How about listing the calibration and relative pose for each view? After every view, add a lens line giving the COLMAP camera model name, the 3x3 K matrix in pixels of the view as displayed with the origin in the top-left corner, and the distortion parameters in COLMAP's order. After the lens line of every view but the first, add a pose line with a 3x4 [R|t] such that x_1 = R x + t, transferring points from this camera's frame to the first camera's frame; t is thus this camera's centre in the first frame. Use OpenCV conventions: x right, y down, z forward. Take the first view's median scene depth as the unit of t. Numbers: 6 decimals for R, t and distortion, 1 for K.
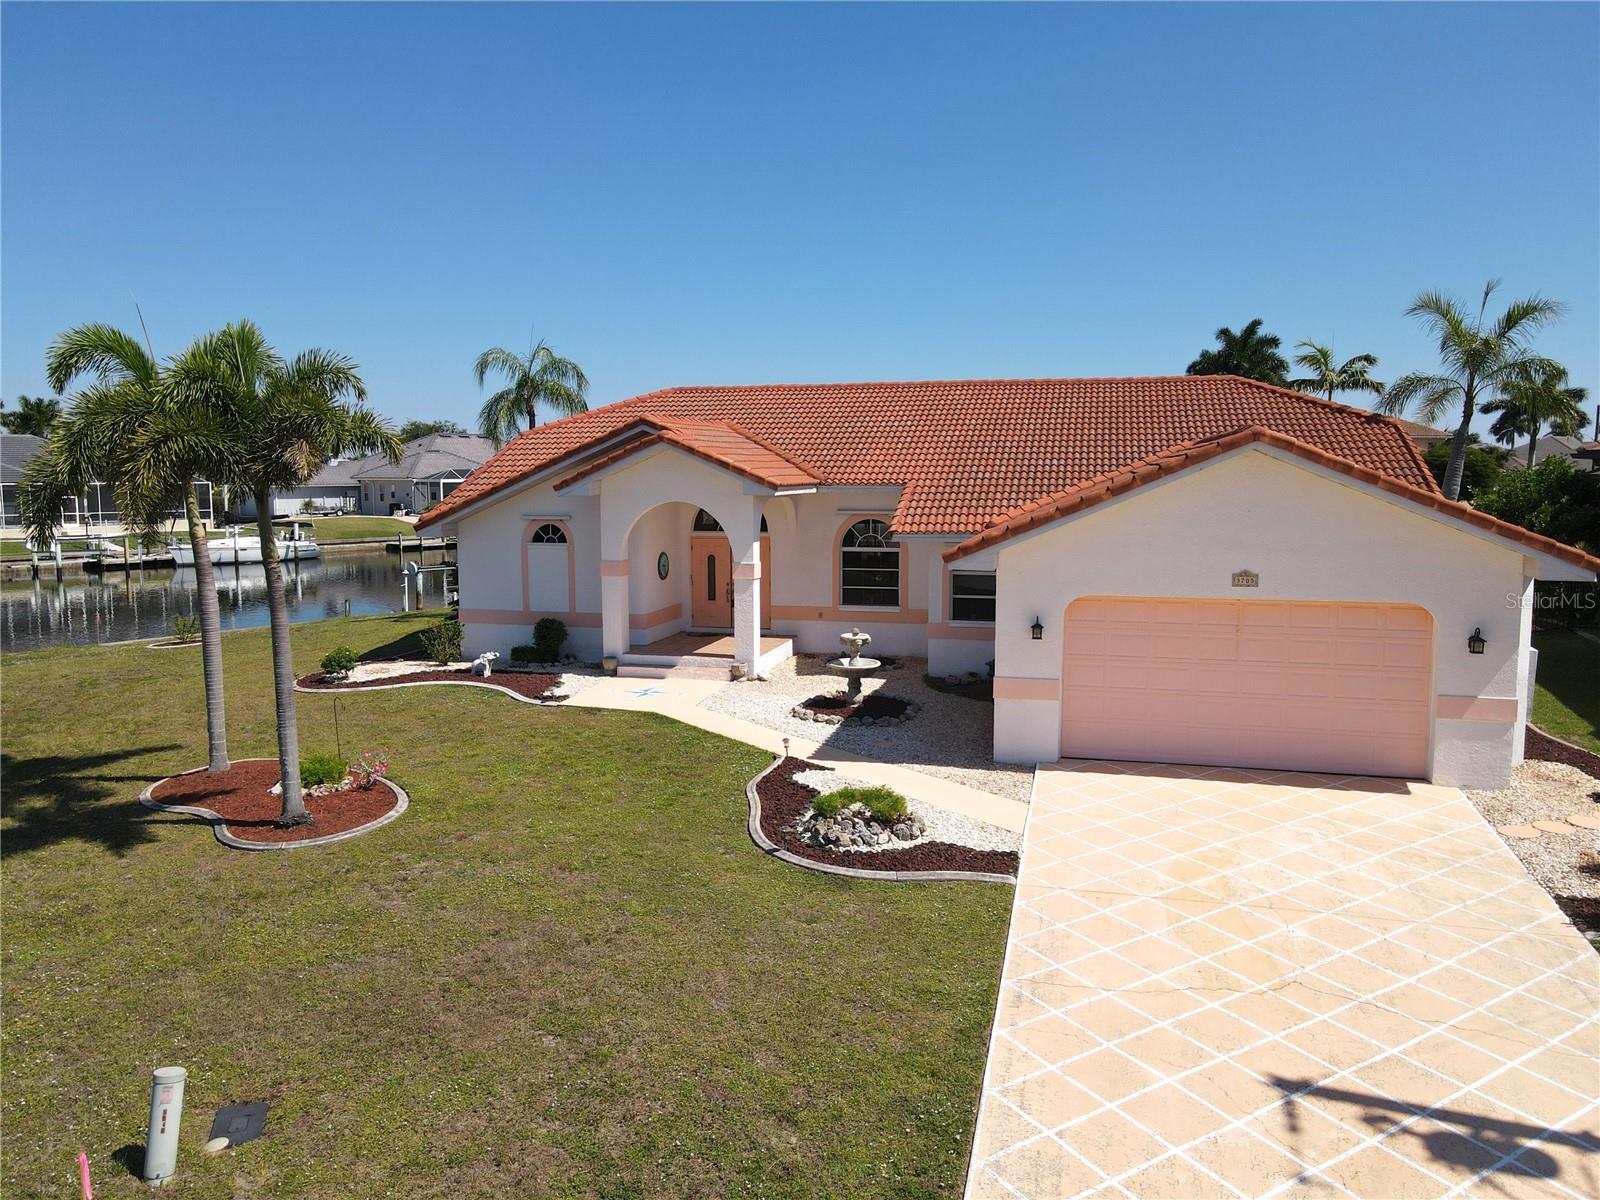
lens RADIAL K [[1178.5, 0, 796.0], [0, 1178.5, 599.3], [0, 0, 1]] dist [-0.011072, 0.043543]
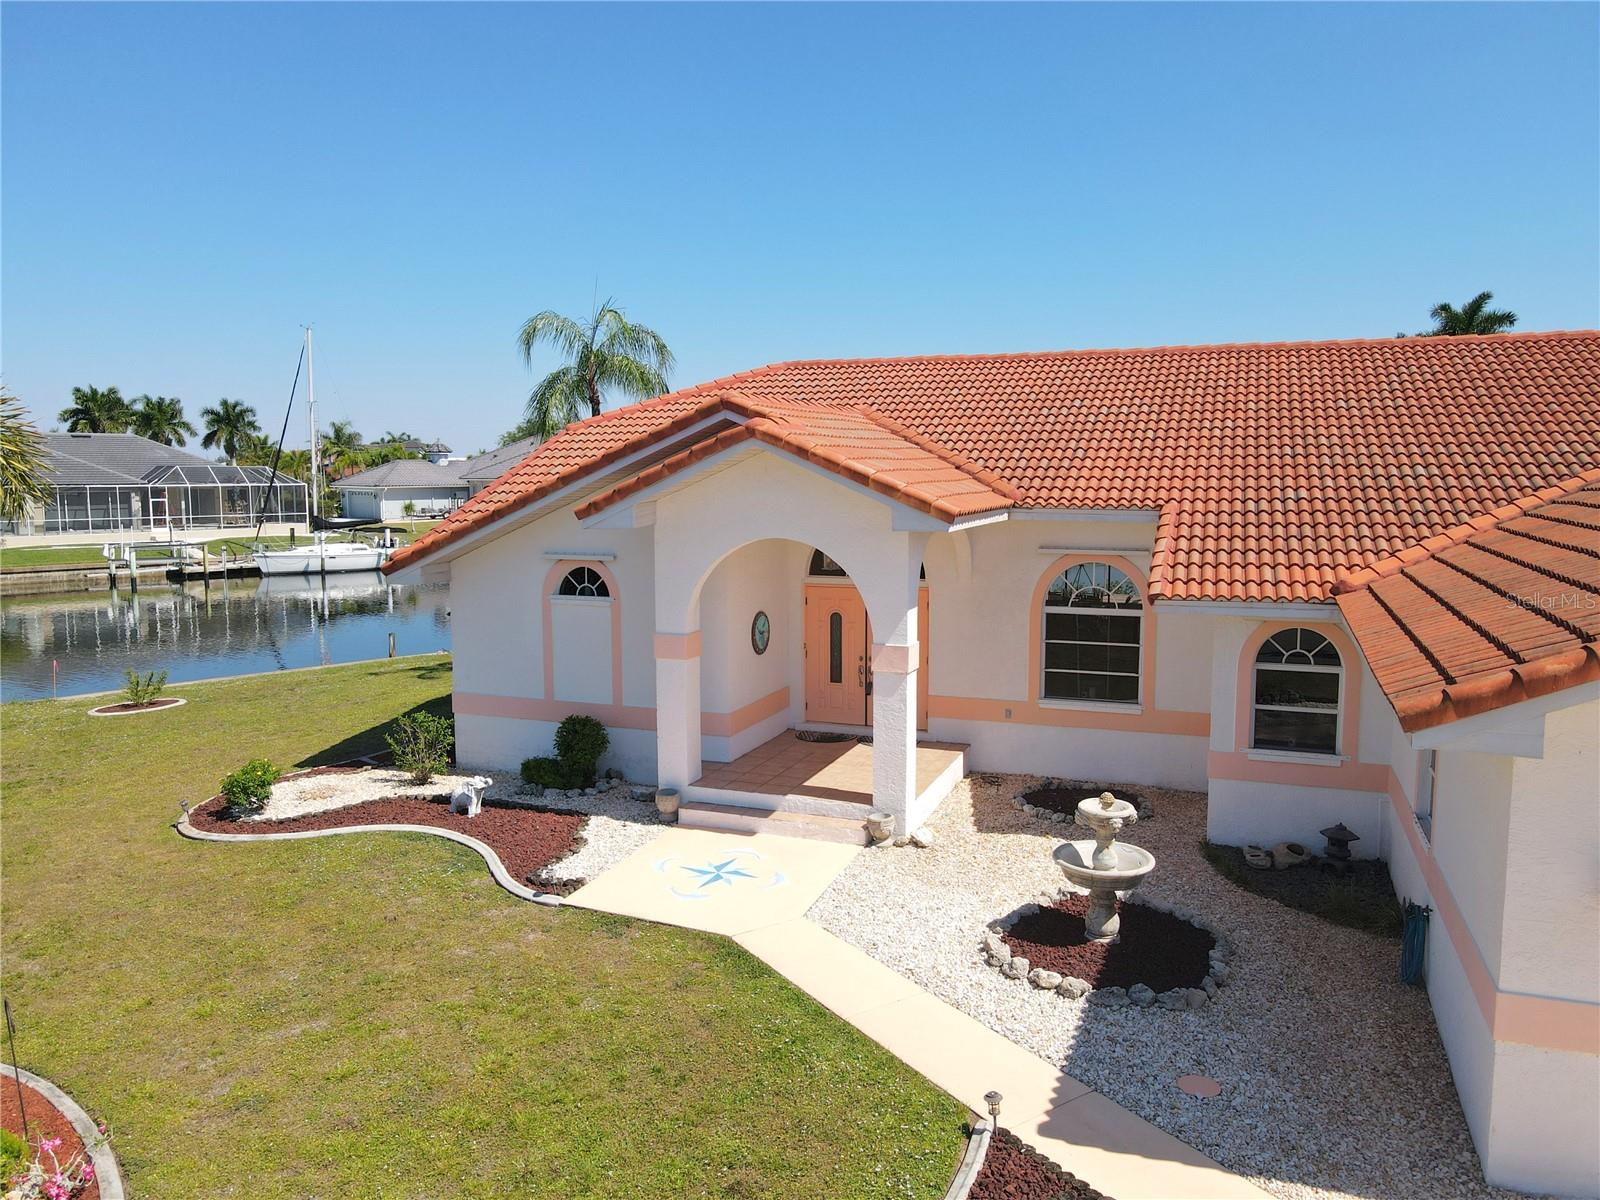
lens RADIAL K [[1178.5, 0, 796.0], [0, 1178.5, 599.3], [0, 0, 1]] dist [-0.011072, 0.043543]
pose [[0.994139, 0.012457, -0.107393, -0.025325], [-0.012259, 0.999922, 0.002507, -0.048372], [0.107416, -0.001176, 0.994214, 0.368500]]
